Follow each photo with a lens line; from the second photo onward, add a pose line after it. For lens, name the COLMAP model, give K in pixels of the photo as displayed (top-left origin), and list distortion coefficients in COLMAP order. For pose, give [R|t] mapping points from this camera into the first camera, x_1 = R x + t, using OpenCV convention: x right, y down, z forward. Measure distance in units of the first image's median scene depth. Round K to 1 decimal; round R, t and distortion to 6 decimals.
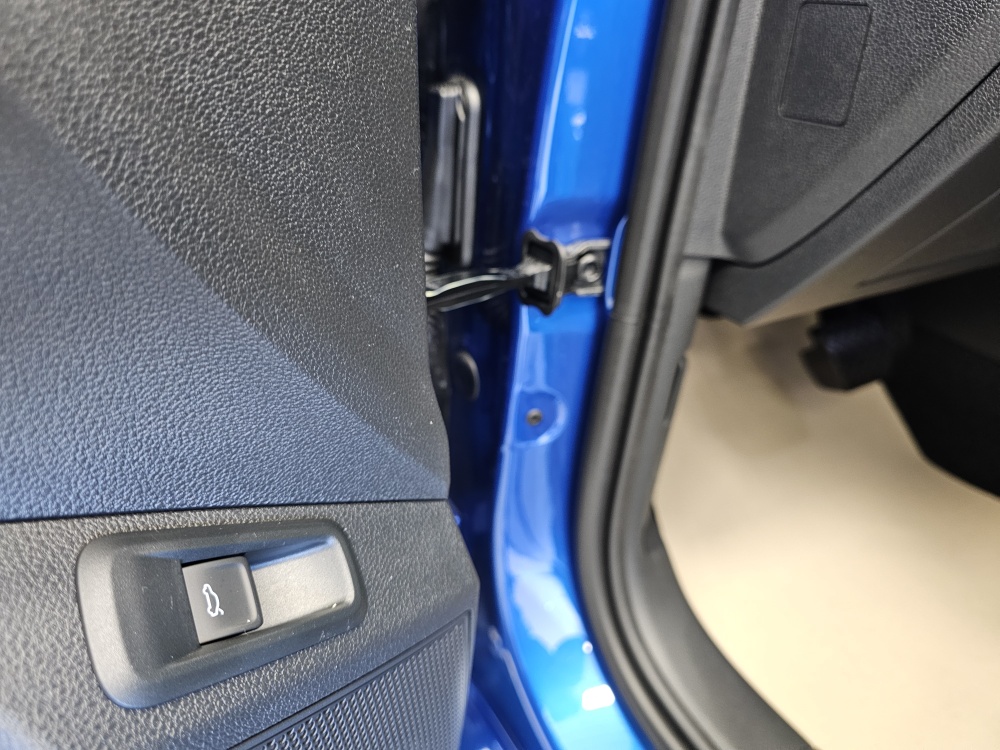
lens RADIAL K [[679.0, 0, 506.7], [0, 679.0, 372.7], [0, 0, 1]] dist [0.062146, -0.051498]
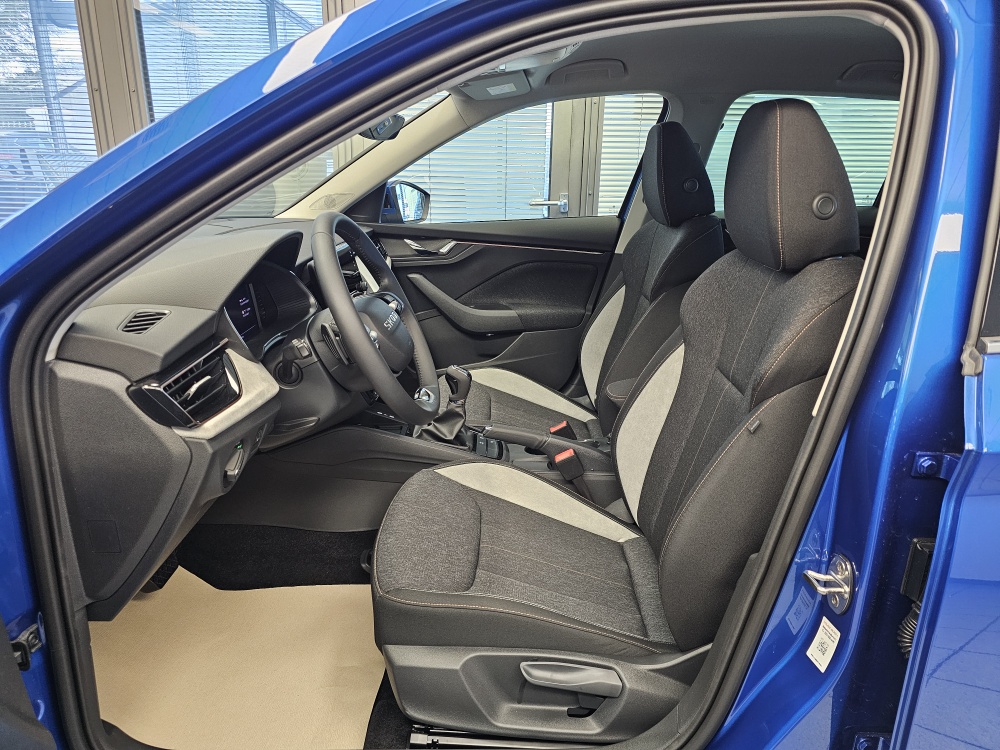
lens RADIAL K [[669.1, 0, 502.1], [0, 669.1, 368.8], [0, 0, 1]] dist [0.079437, -0.070348]
pose [[0.502977, -0.292523, 0.813292, -0.689113], [0.417628, 0.906098, 0.067623, -0.476792], [-0.756704, 0.305641, 0.577912, -1.789293]]
